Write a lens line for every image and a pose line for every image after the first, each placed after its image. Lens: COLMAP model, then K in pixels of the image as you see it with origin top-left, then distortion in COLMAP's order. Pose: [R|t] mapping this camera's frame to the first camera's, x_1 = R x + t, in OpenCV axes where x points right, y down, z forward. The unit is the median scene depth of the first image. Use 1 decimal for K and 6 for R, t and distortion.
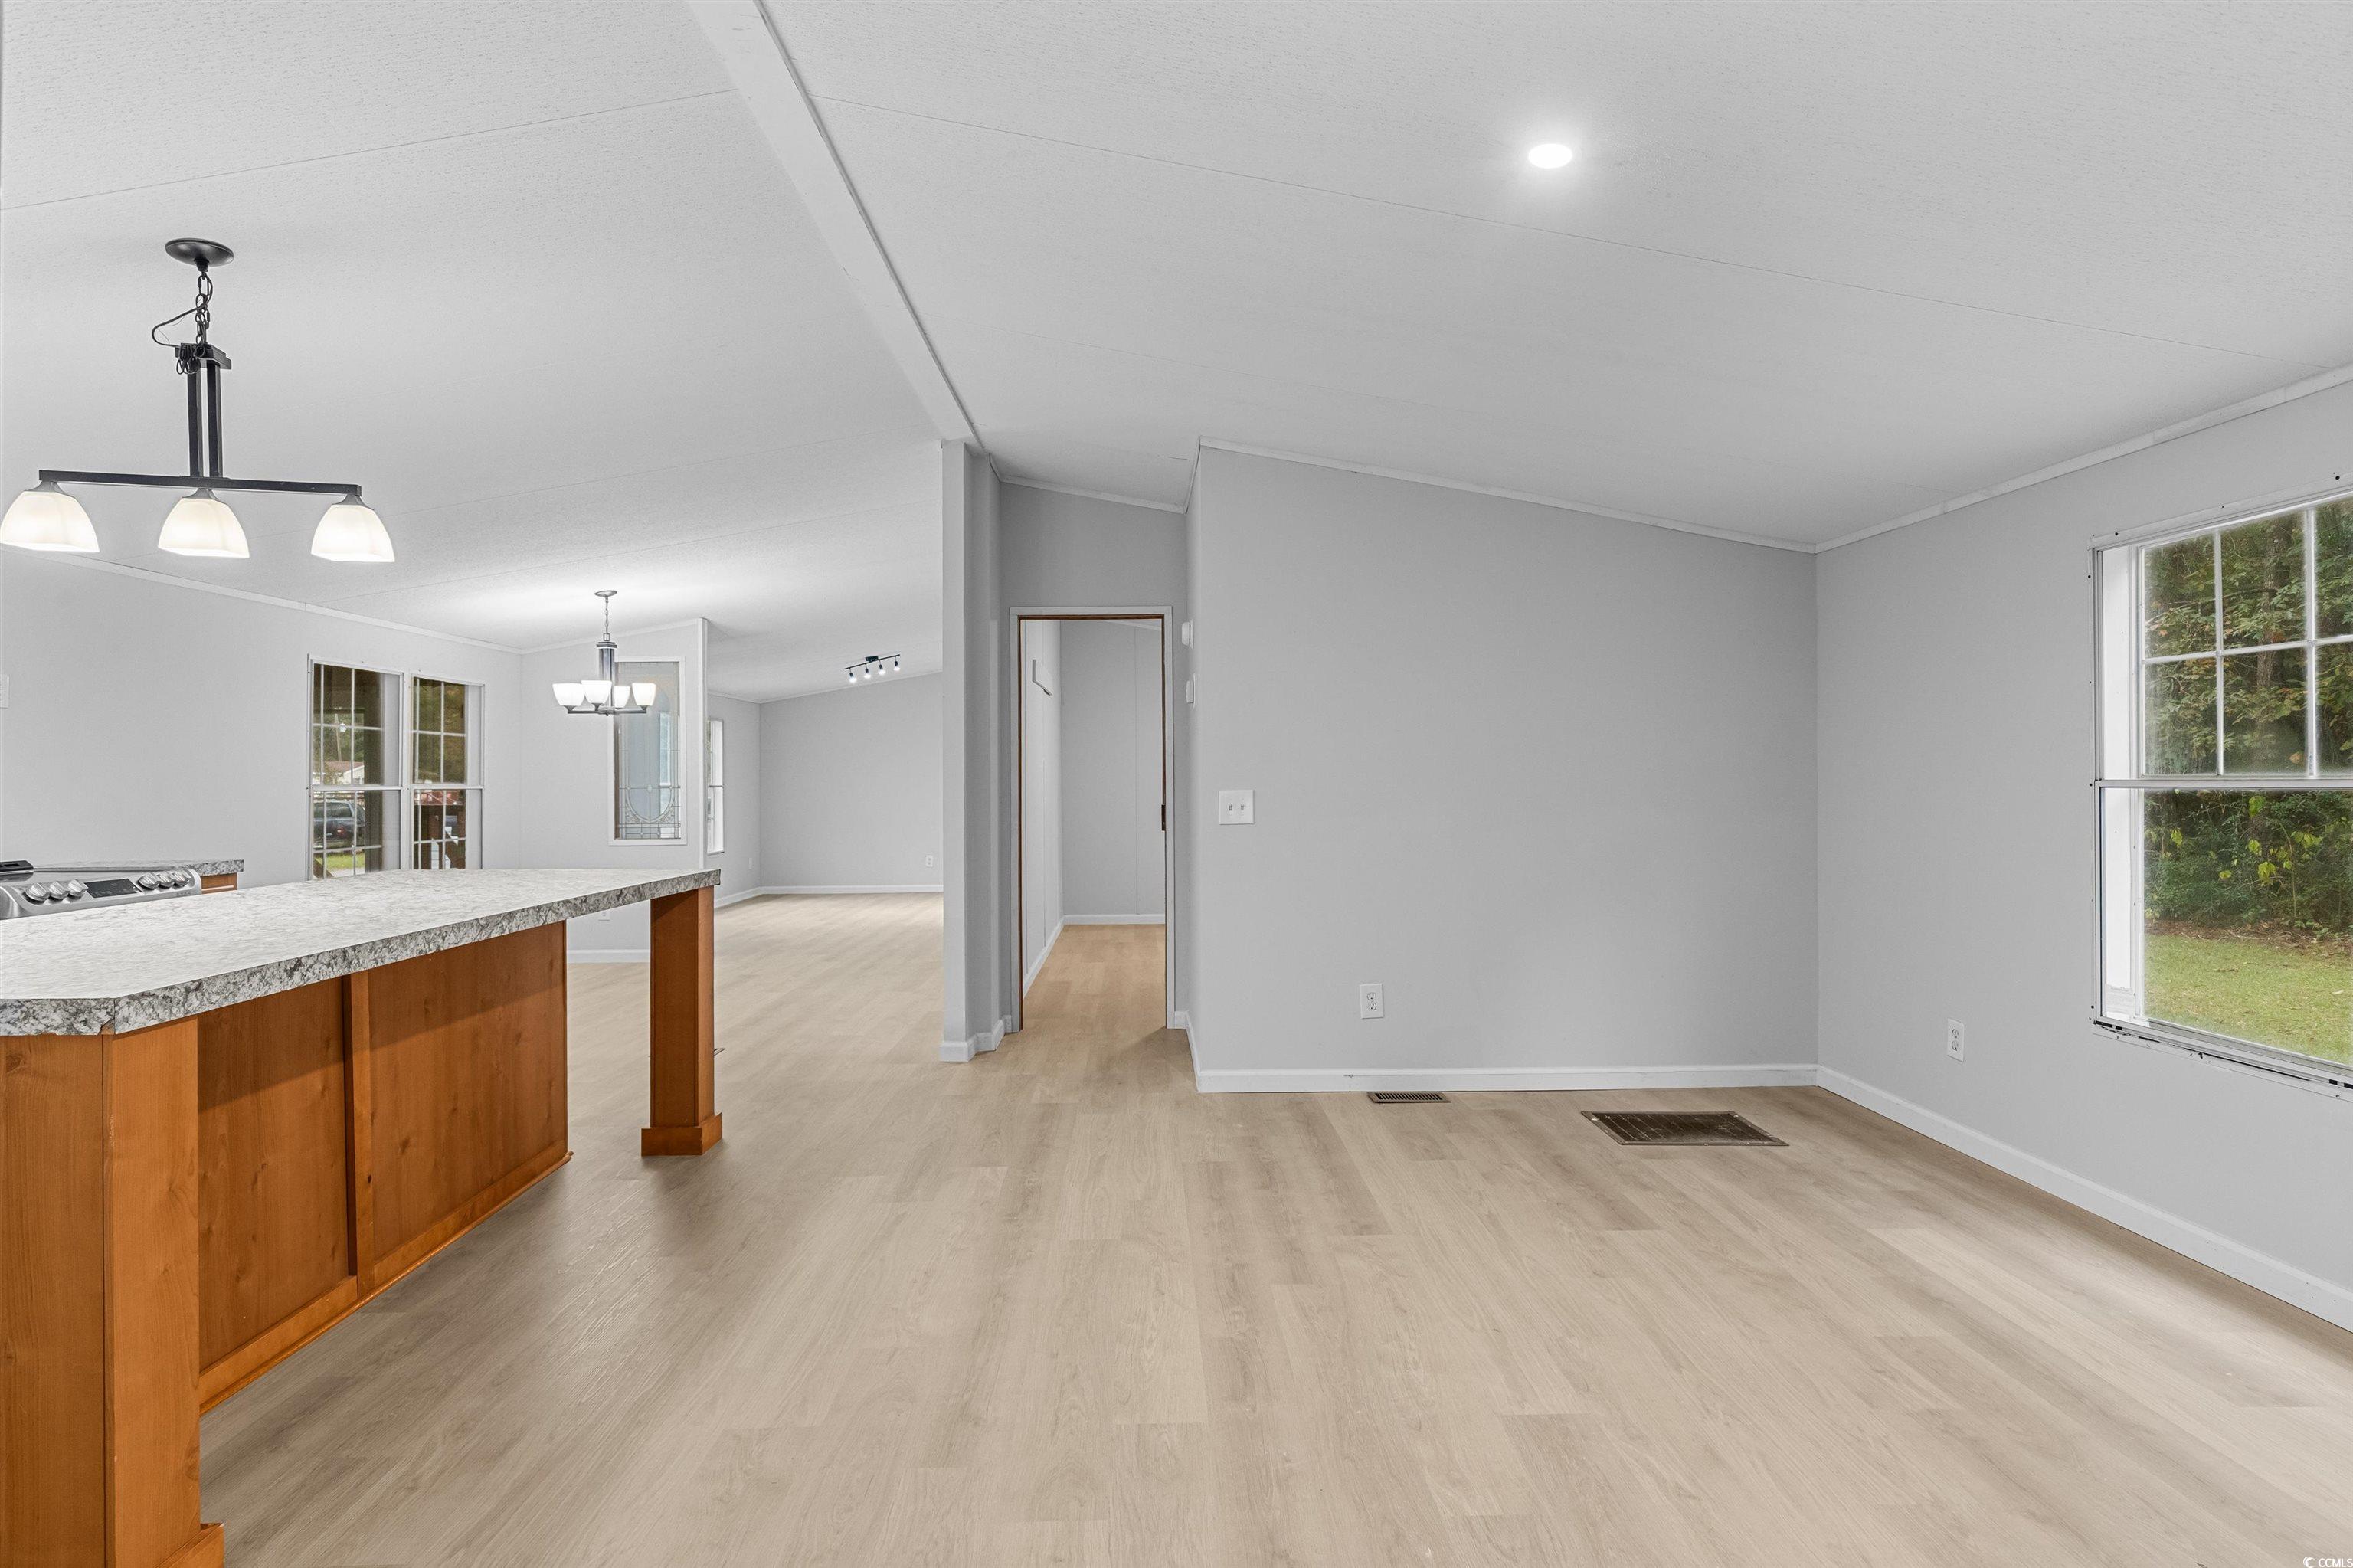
lens RADIAL K [[1204.6, 0, 1176.8], [0, 1204.6, 773.9], [0, 0, 1]] dist [0.007106, 0.000410]
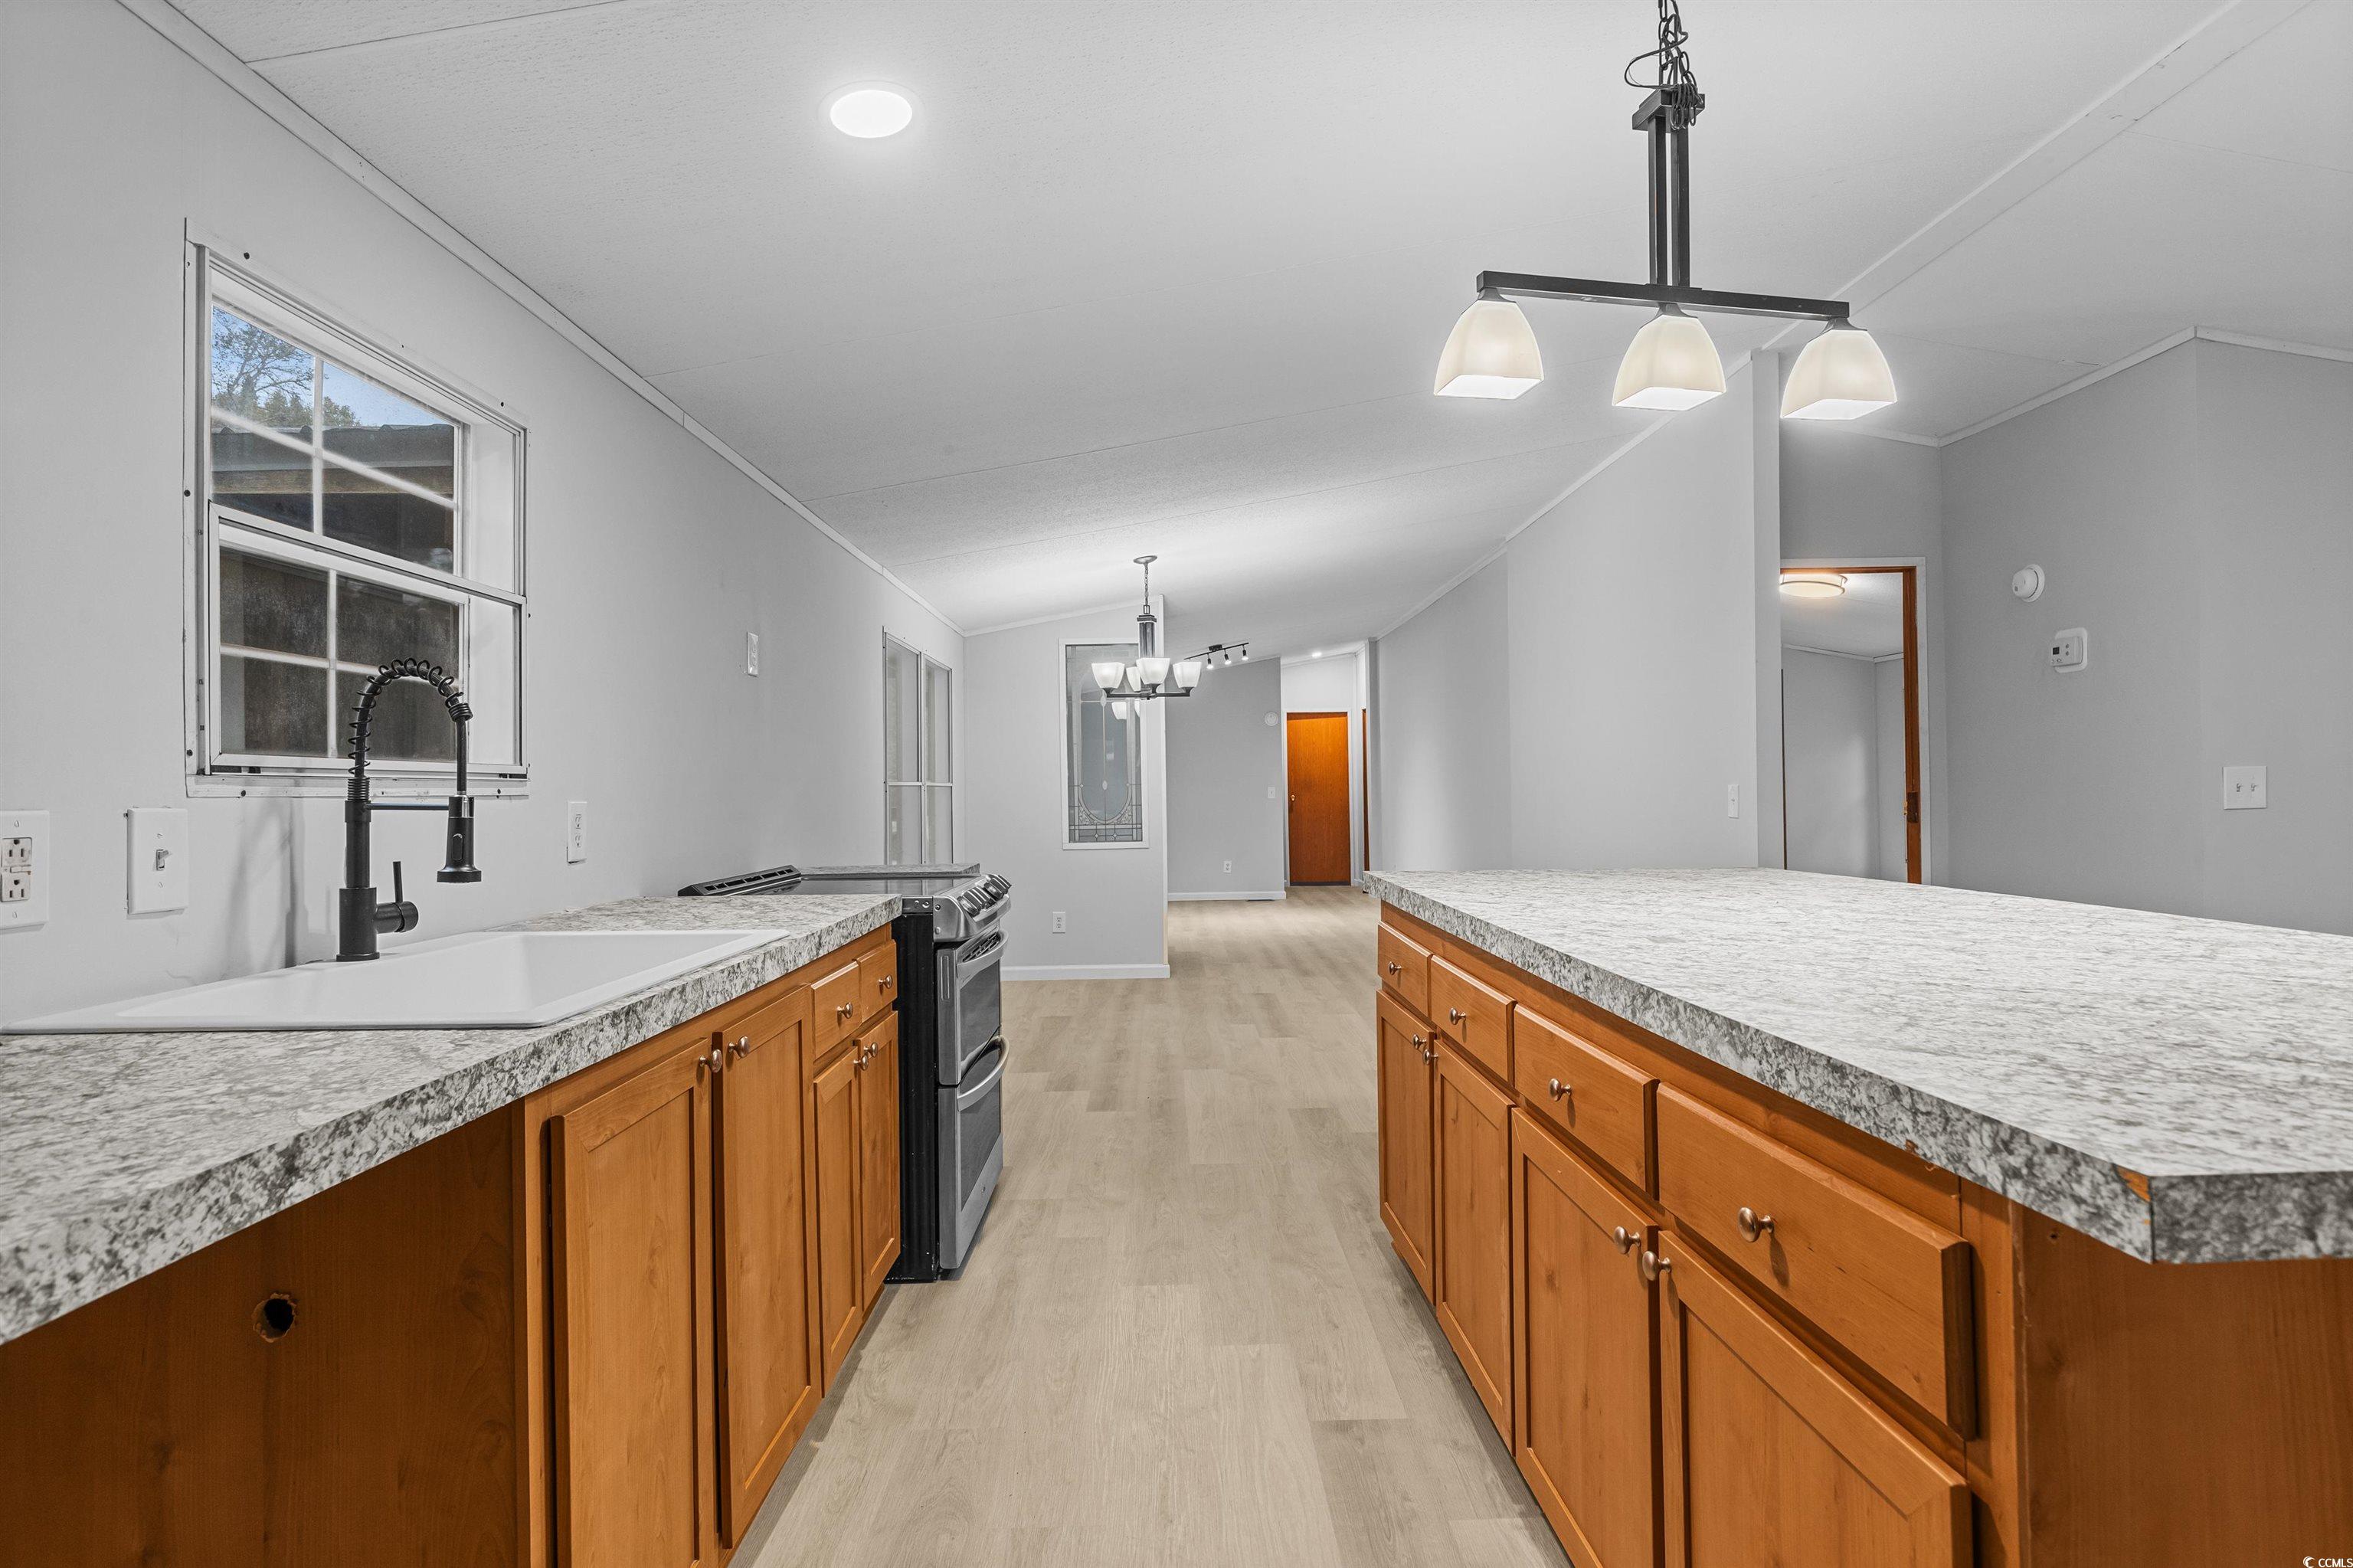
lens RADIAL K [[1204.6, 0, 1191.3], [0, 1204.6, 761.6], [0, 0, 1]] dist [0.007106, 0.000410]
pose [[0.999932, -0.007462, -0.008970, -0.640230], [0.007296, 0.999805, -0.018375, 0.020134], [0.009105, 0.018308, 0.999791, 0.192382]]
